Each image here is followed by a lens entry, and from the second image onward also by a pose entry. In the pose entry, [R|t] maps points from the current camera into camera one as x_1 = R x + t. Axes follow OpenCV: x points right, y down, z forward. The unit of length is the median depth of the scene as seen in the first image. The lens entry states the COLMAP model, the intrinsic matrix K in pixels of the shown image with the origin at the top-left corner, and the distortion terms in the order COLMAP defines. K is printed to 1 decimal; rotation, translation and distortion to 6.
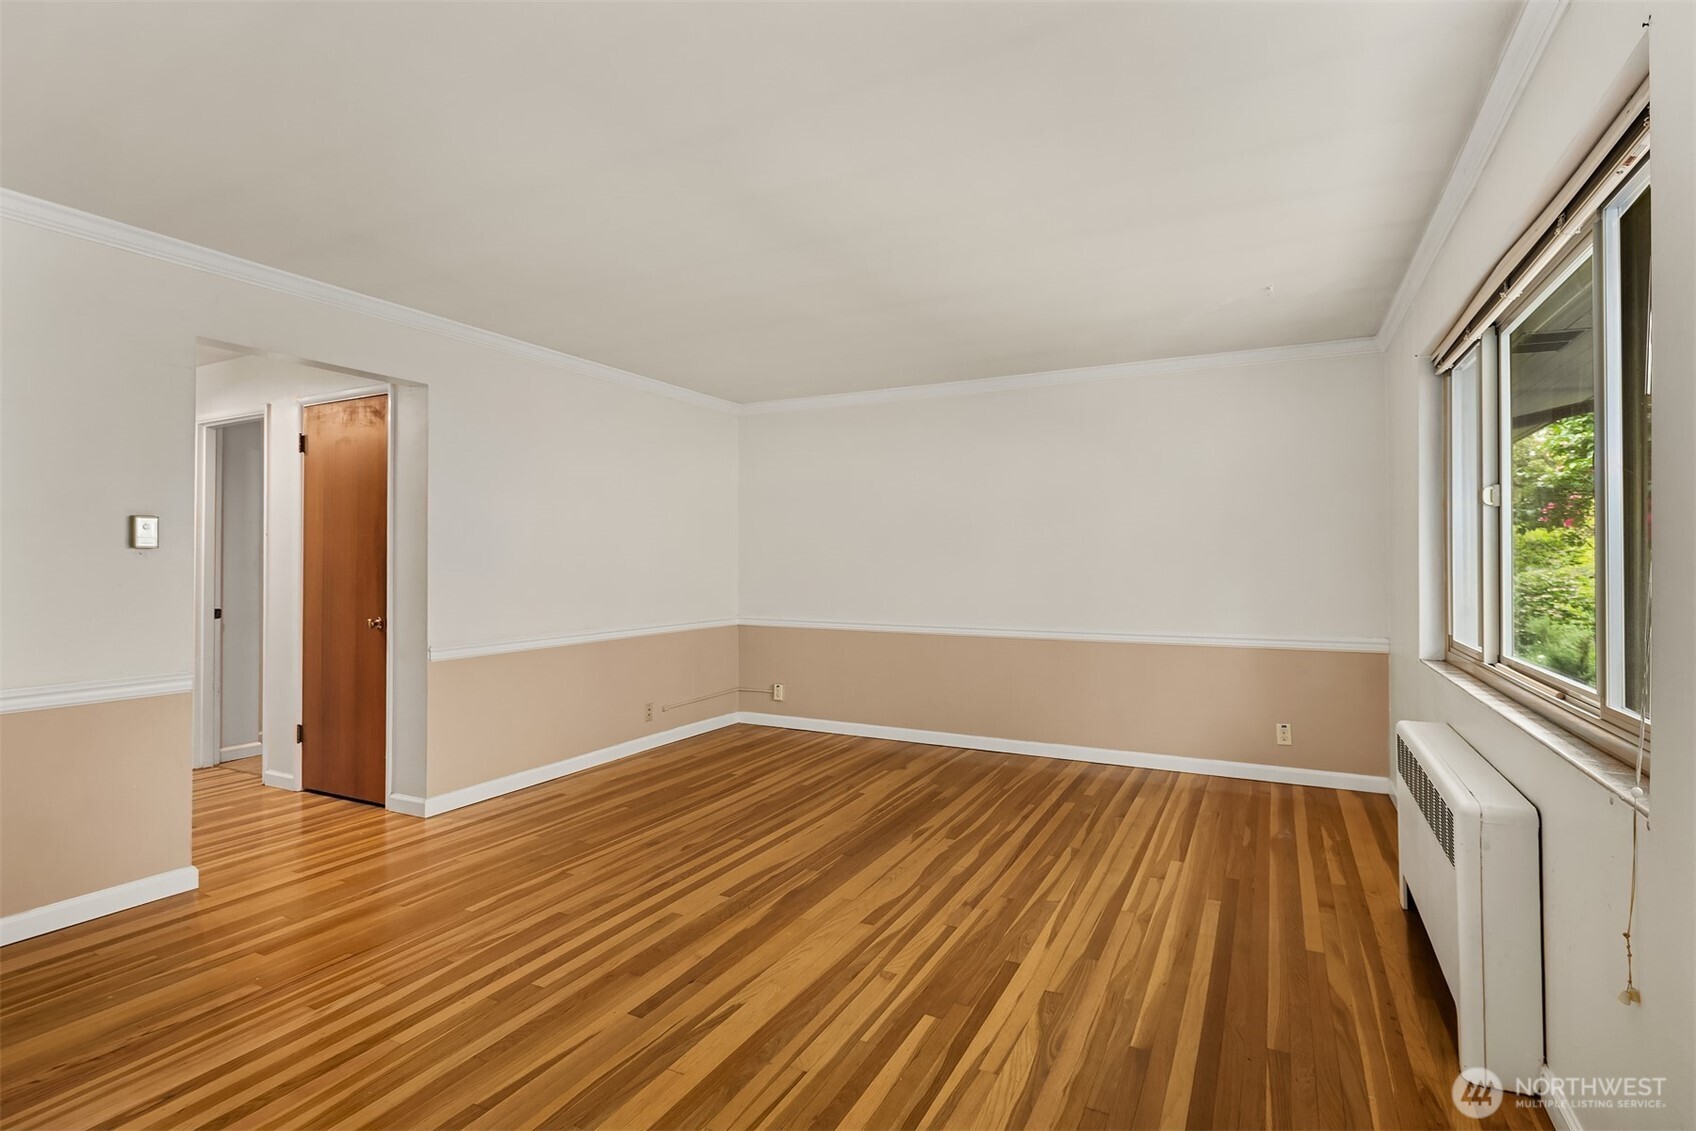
lens RADIAL K [[829.7, 0, 848.2], [0, 829.7, 561.9], [0, 0, 1]] dist [-0.001200, -0.000218]
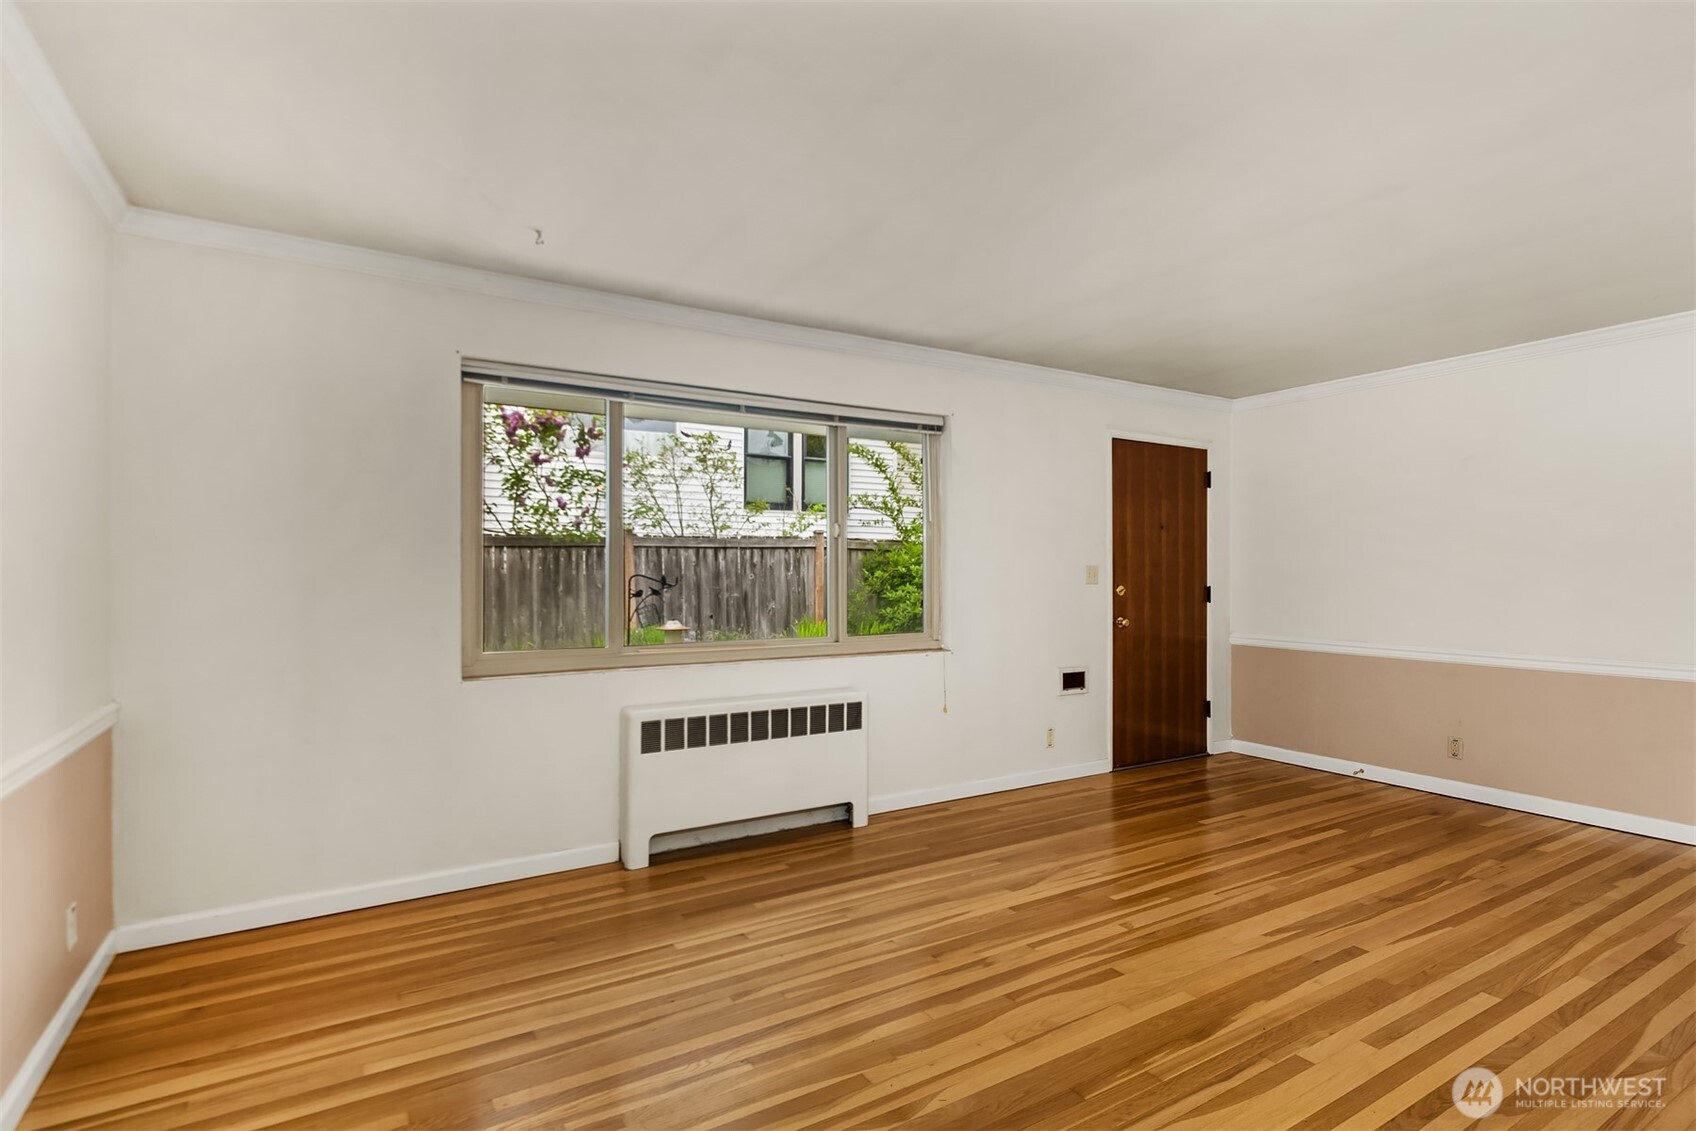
lens RADIAL K [[829.7, 0, 846.4], [0, 829.7, 569.3], [0, 0, 1]] dist [-0.001200, -0.000218]
pose [[-0.852643, 0.004295, 0.522476, -0.200006], [0.000229, 0.999969, -0.007846, 0.003916], [-0.522494, -0.006570, -0.852618, 1.932511]]
